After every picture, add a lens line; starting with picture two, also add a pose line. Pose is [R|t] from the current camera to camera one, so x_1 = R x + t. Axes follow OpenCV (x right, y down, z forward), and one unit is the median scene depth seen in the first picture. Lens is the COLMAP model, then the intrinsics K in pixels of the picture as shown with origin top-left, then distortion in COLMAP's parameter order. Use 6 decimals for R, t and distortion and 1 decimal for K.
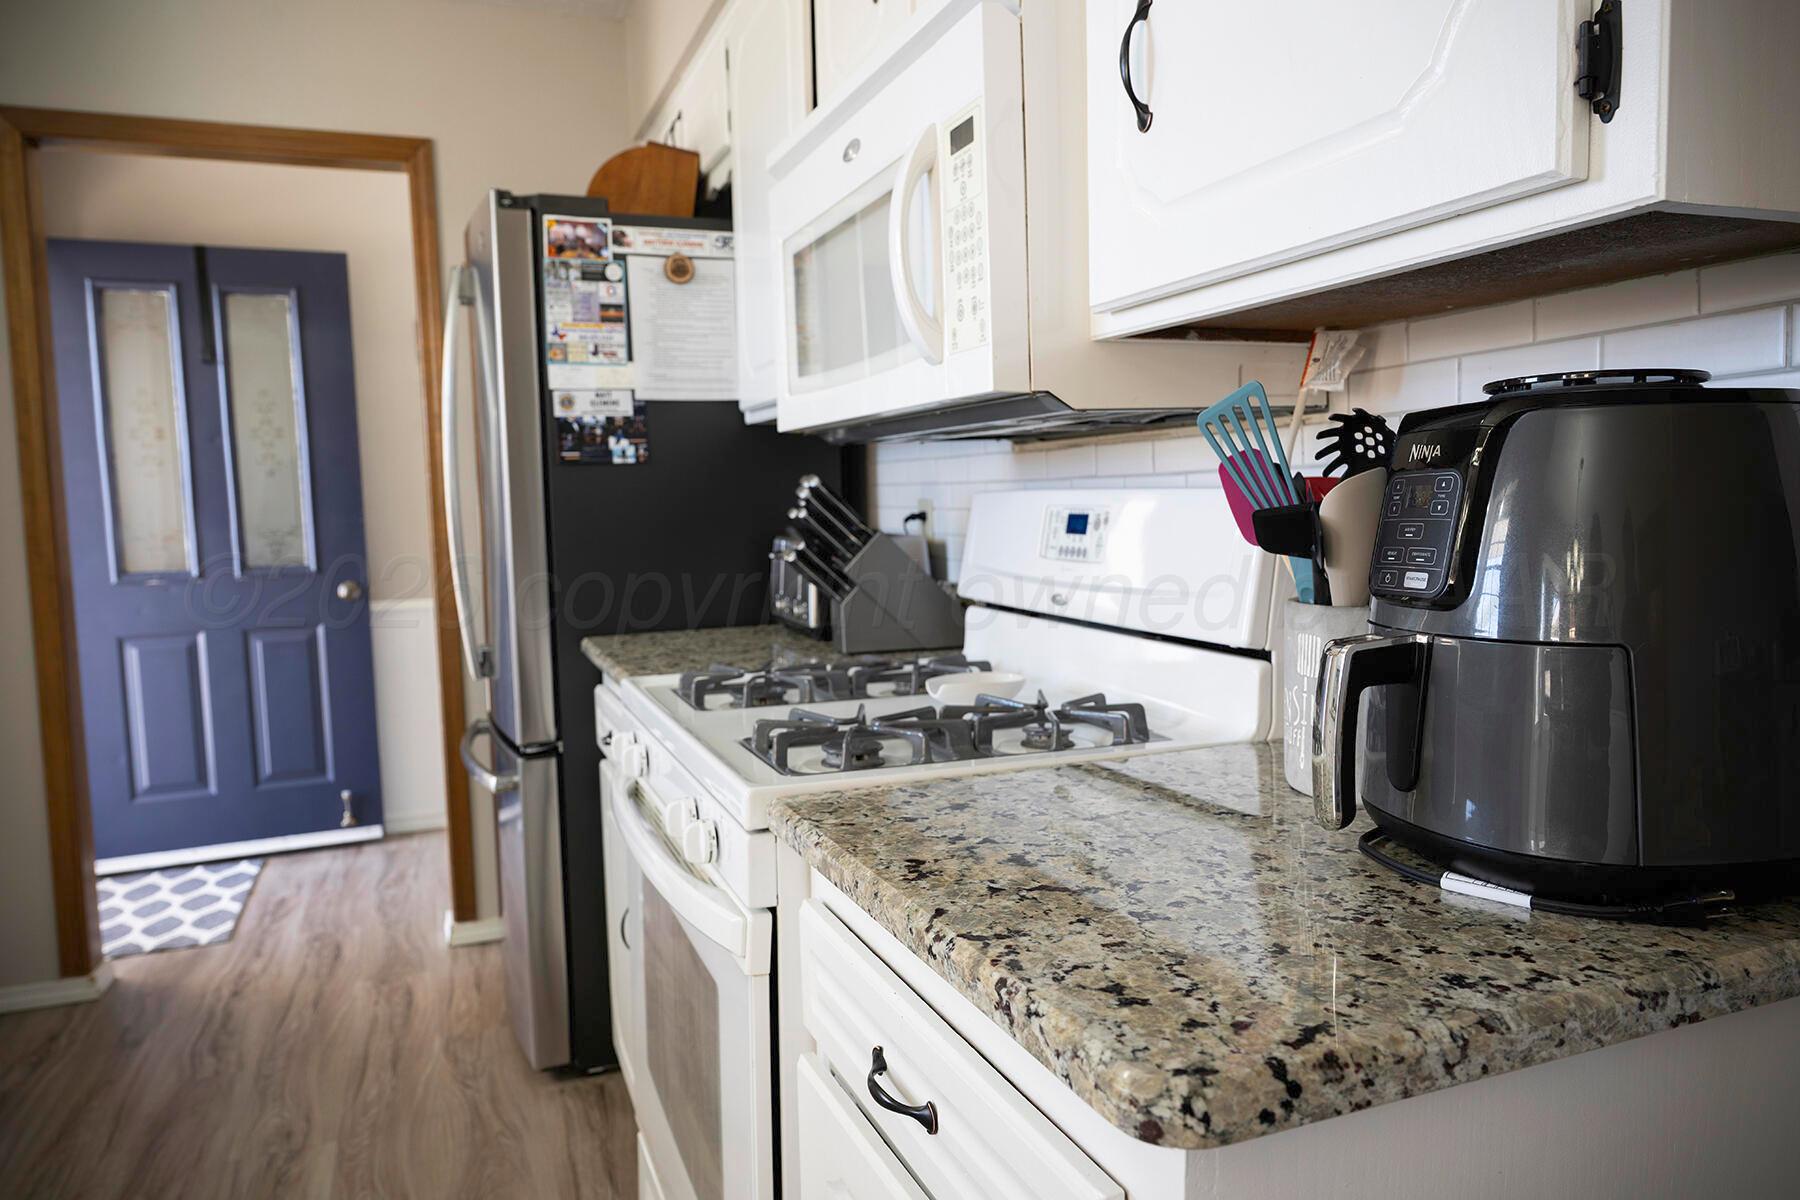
lens RADIAL K [[1206.9, 0, 896.9], [0, 1206.9, 594.1], [0, 0, 1]] dist [-0.001145, 0.000202]
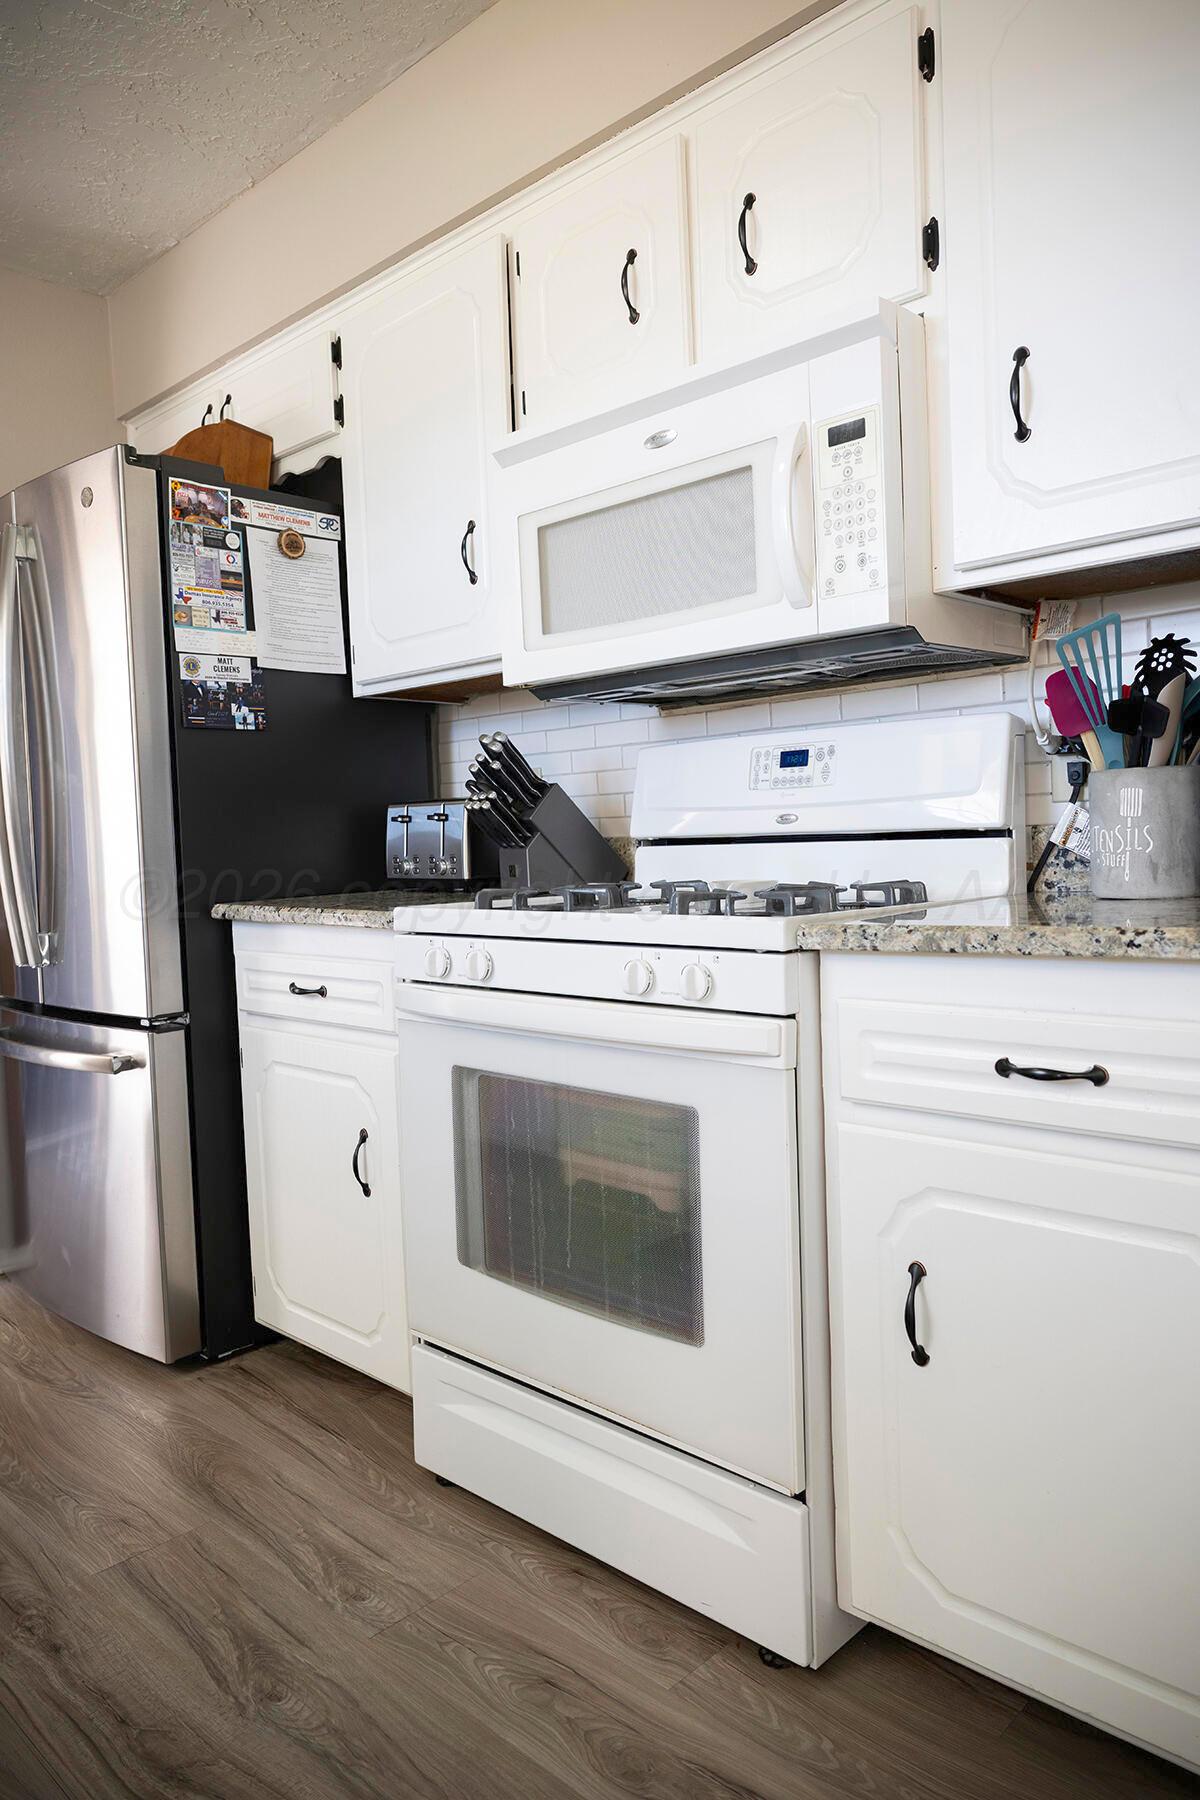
lens RADIAL K [[1206.9, 0, 609.5], [0, 1206.9, 889.1], [0, 0, 1]] dist [-0.001145, 0.000202]
pose [[0.905049, -0.029670, 0.424272, -0.386372], [0.052101, 0.997785, -0.041364, 0.082013], [-0.422104, 0.059541, 0.904590, -0.028704]]
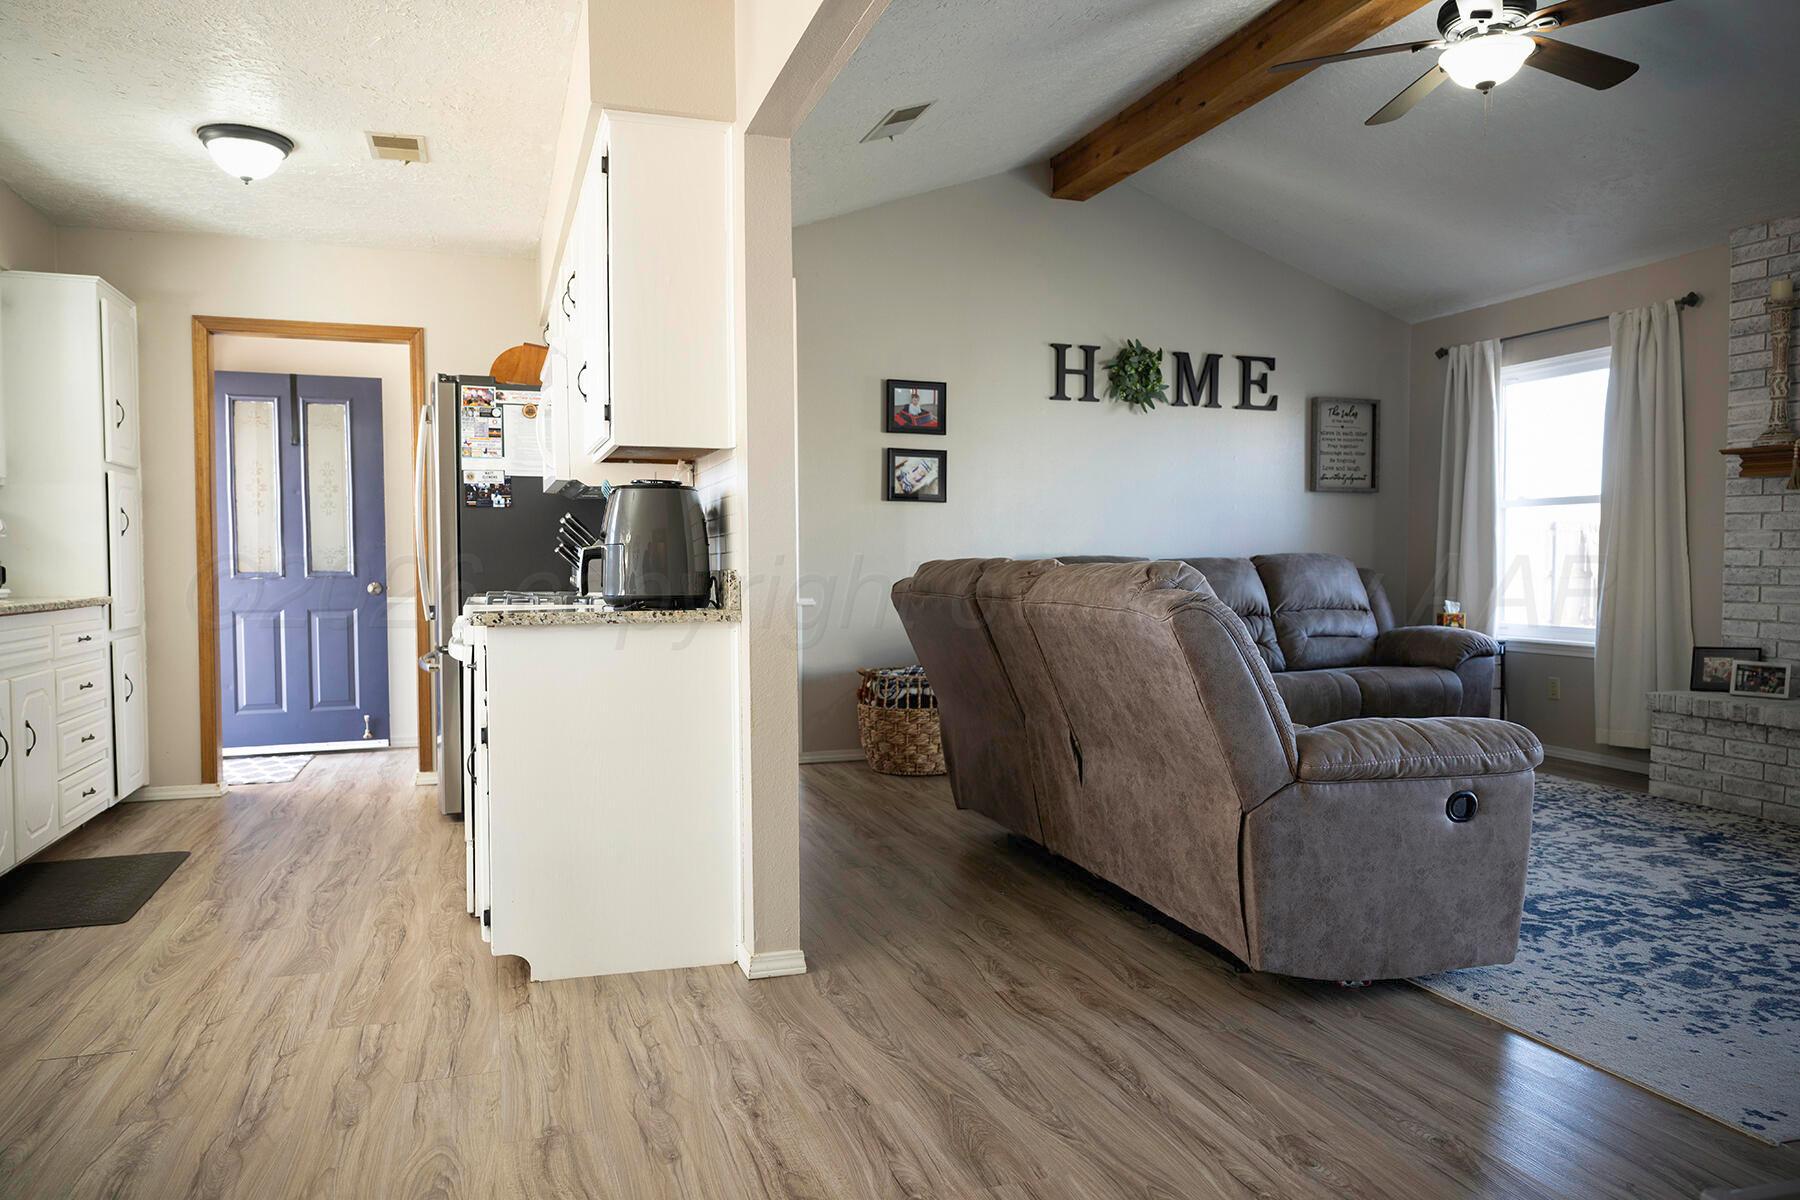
lens RADIAL K [[1204.8, 0, 896.0], [0, 1204.8, 610.0], [0, 0, 1]] dist [0.000675, -0.000141]
pose [[0.998785, 0.023807, -0.043141, 0.526749], [-0.025588, 0.998823, -0.041213, 0.128248], [0.042109, 0.042267, 0.998219, -0.967257]]
